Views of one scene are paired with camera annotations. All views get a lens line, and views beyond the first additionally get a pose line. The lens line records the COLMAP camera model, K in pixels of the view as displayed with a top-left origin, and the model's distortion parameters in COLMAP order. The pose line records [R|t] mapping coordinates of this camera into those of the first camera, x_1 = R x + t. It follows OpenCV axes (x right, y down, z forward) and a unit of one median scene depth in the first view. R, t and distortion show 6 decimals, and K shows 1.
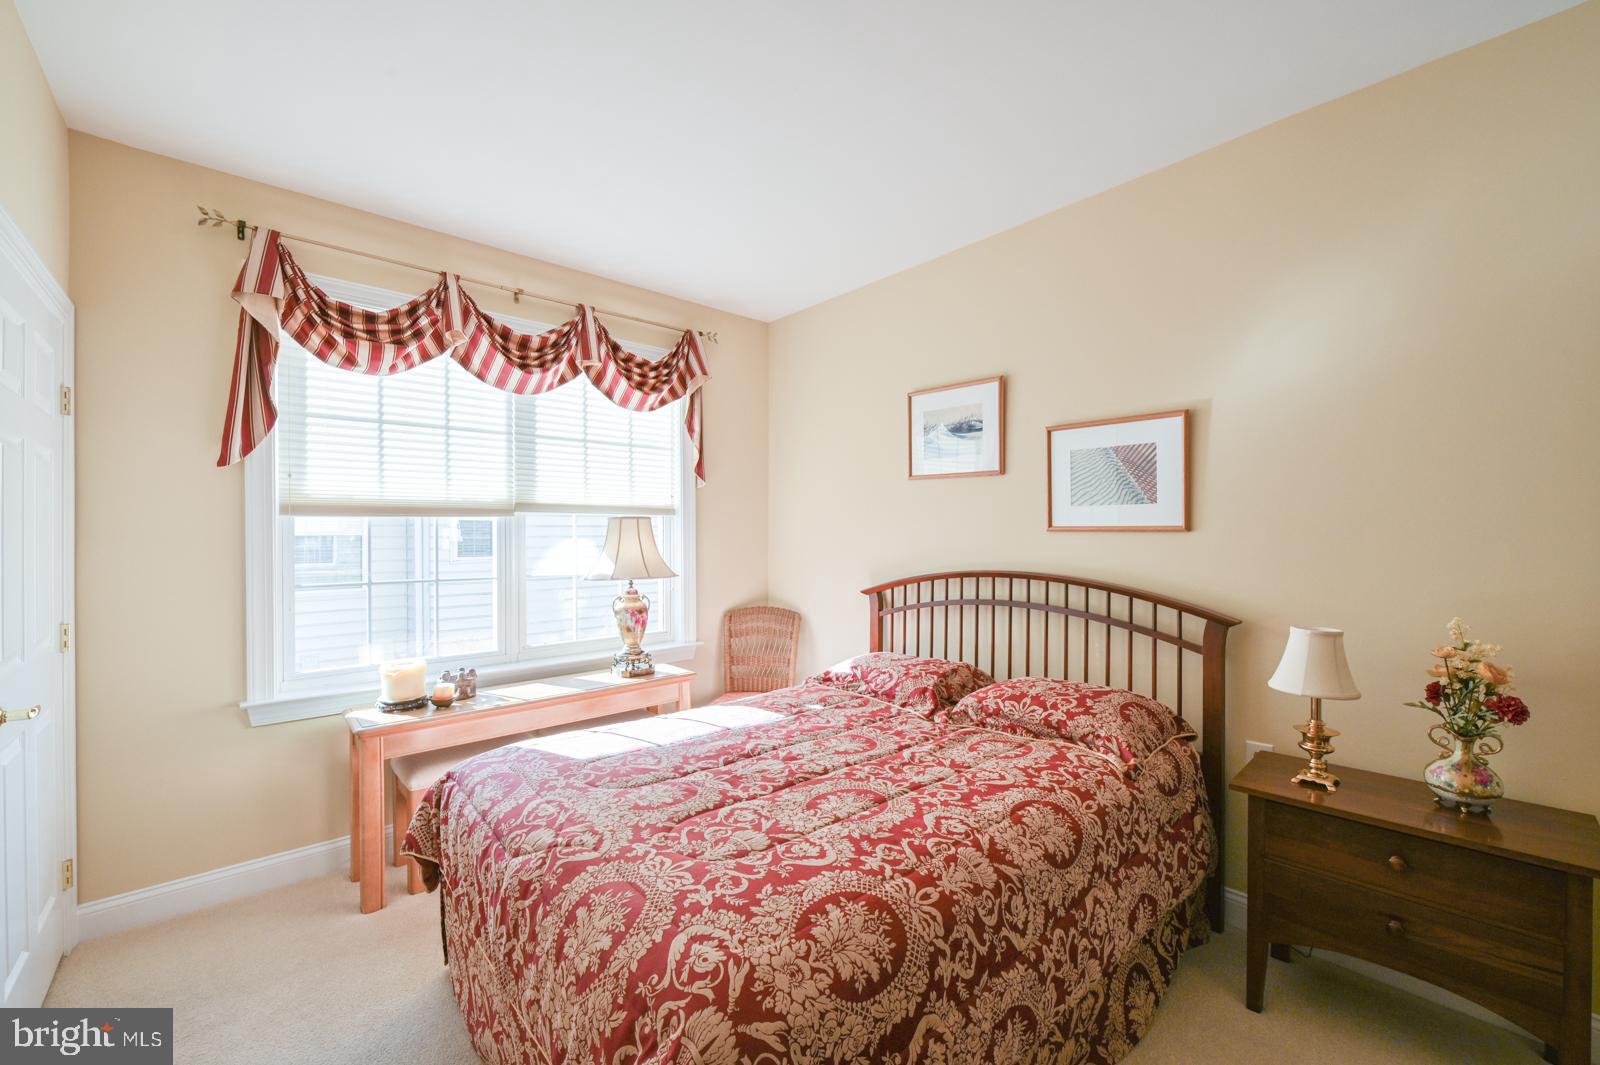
lens RADIAL K [[635.3, 0, 808.7], [0, 635.3, 533.8], [0, 0, 1]] dist [-0.009521, -0.000135]
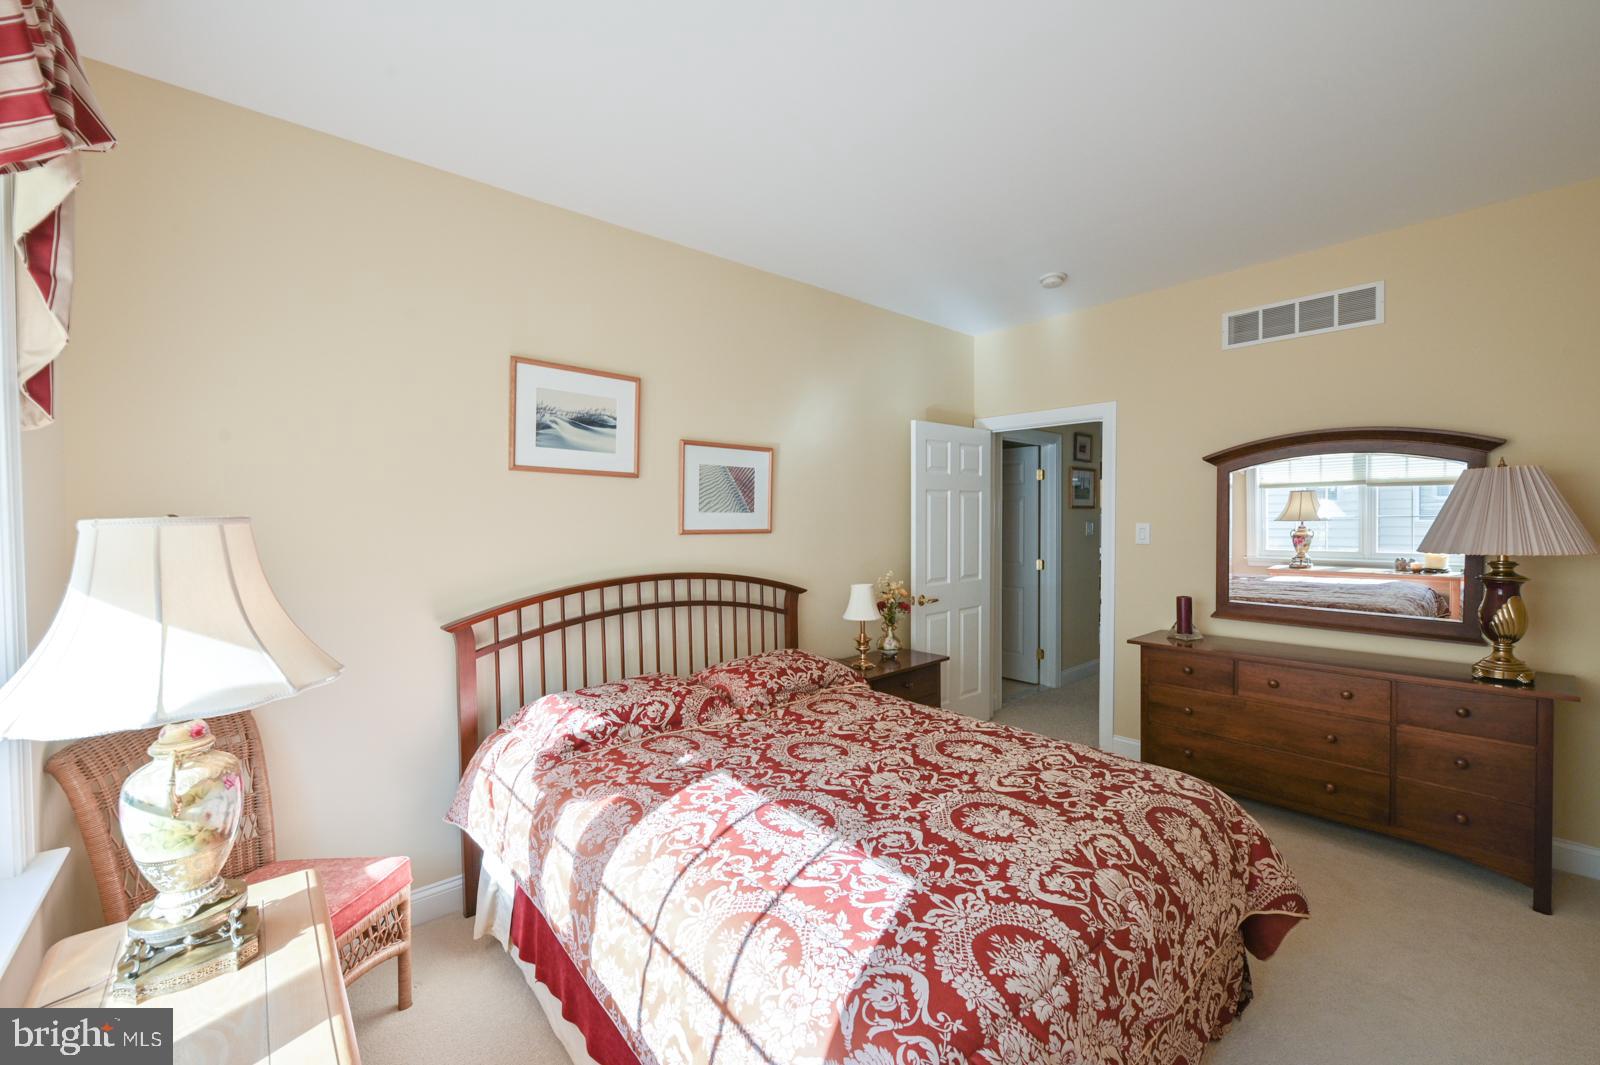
lens RADIAL K [[637.3, 0, 808.1], [0, 637.3, 538.5], [0, 0, 1]] dist [-0.008361, -0.000146]
pose [[0.003506, -0.041875, 0.999117, -0.832986], [-0.004855, 0.999110, 0.041892, -0.050361], [-0.999982, -0.004998, 0.003300, 0.879678]]
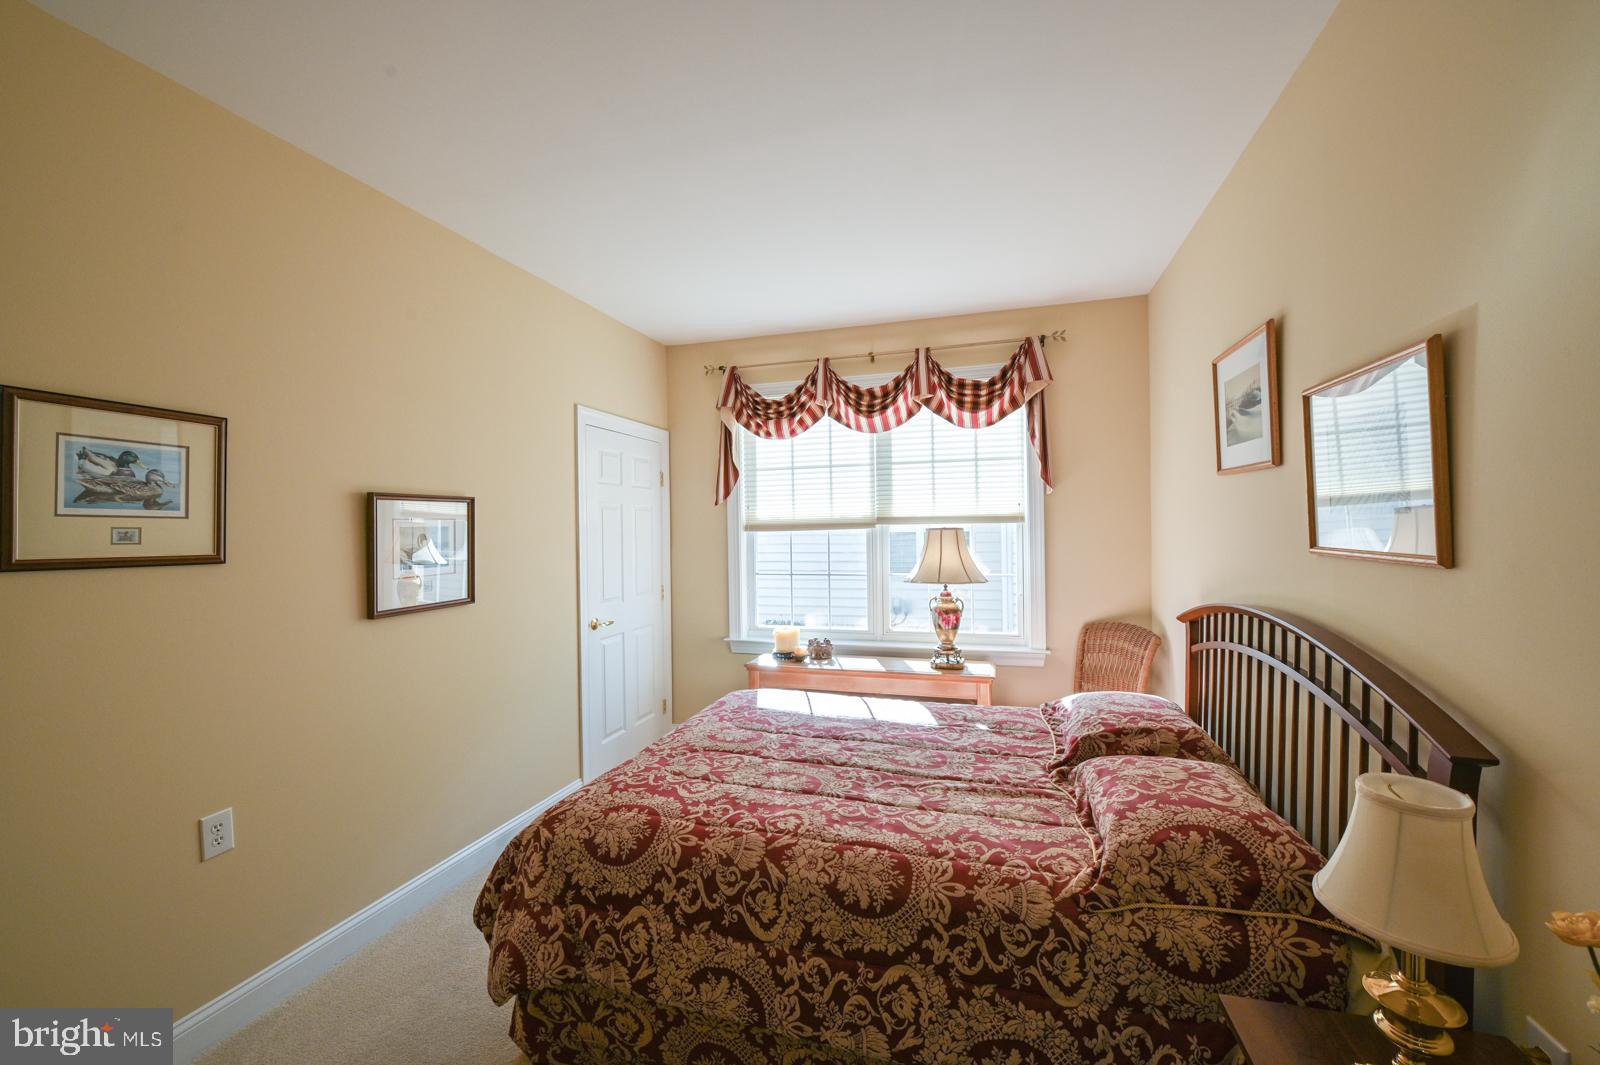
lens RADIAL K [[635.3, 0, 808.7], [0, 635.3, 533.8], [0, 0, 1]] dist [-0.009521, -0.000135]
pose [[0.516310, 0.003396, -0.856395, 0.740307], [0.012741, 0.999851, 0.011647, -0.042666], [0.856307, -0.016925, 0.516190, 0.275467]]
